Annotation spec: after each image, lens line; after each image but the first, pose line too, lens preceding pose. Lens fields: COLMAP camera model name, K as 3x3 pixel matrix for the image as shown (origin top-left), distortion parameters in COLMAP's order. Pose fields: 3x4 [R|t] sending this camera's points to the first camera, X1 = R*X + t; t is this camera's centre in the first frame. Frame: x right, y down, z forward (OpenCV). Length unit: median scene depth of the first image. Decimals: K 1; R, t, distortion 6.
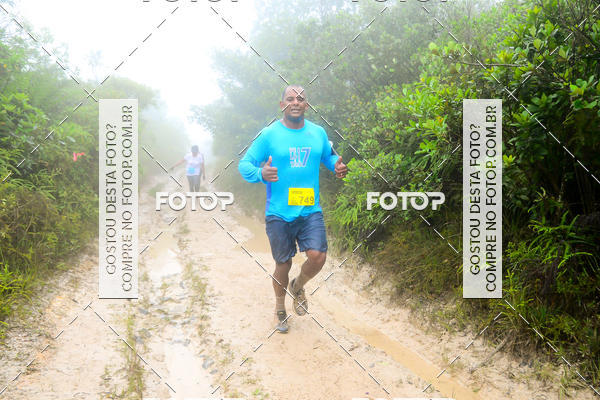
lens RADIAL K [[571.8, 0, 308.3], [0, 571.8, 208.7], [0, 0, 1]] dist [-0.006161, 0.000000]
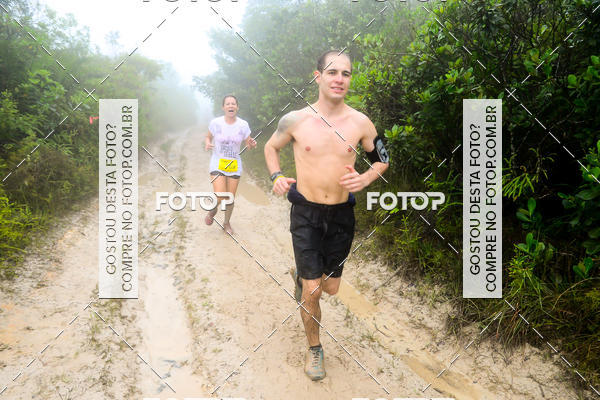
lens RADIAL K [[460.2, 0, 311.6], [0, 460.2, 210.7], [0, 0, 1]] dist [-0.117708, 0.101545]
pose [[0.999703, 0.010145, 0.022176, 0.082233], [-0.012561, 0.993668, 0.111649, -0.012127], [-0.020903, -0.111894, 0.993500, -0.027027]]
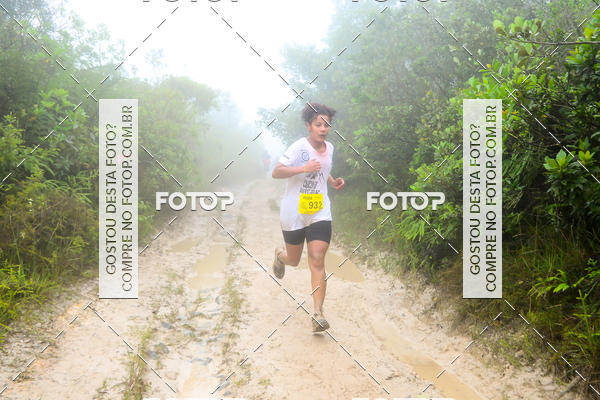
lens RADIAL K [[647.2, 0, 311.4], [0, 647.2, 206.7], [0, 0, 1]] dist [0.021050, 0.000000]
pose [[0.989152, 0.019197, -0.145634, 0.073339], [-0.024627, 0.999063, -0.035577, 0.021700], [0.144814, 0.038777, 0.988699, 0.016038]]
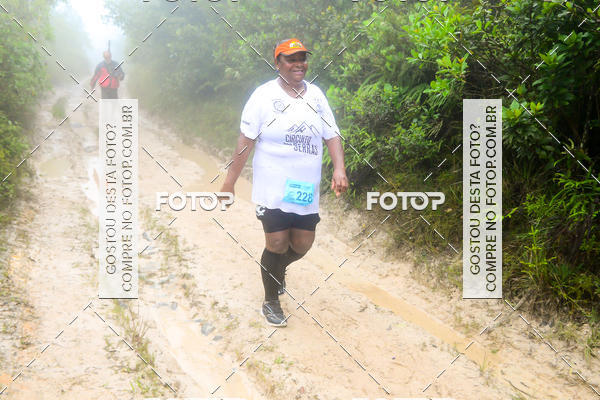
lens RADIAL K [[702.1, 0, 307.9], [0, 702.1, 206.4], [0, 0, 1]] dist [0.036416, 0.000000]
pose [[0.993008, -0.001866, 0.118029, -0.110936], [-0.012006, 0.993094, 0.116708, -0.040998], [-0.117432, -0.117309, 0.986128, -0.072687]]
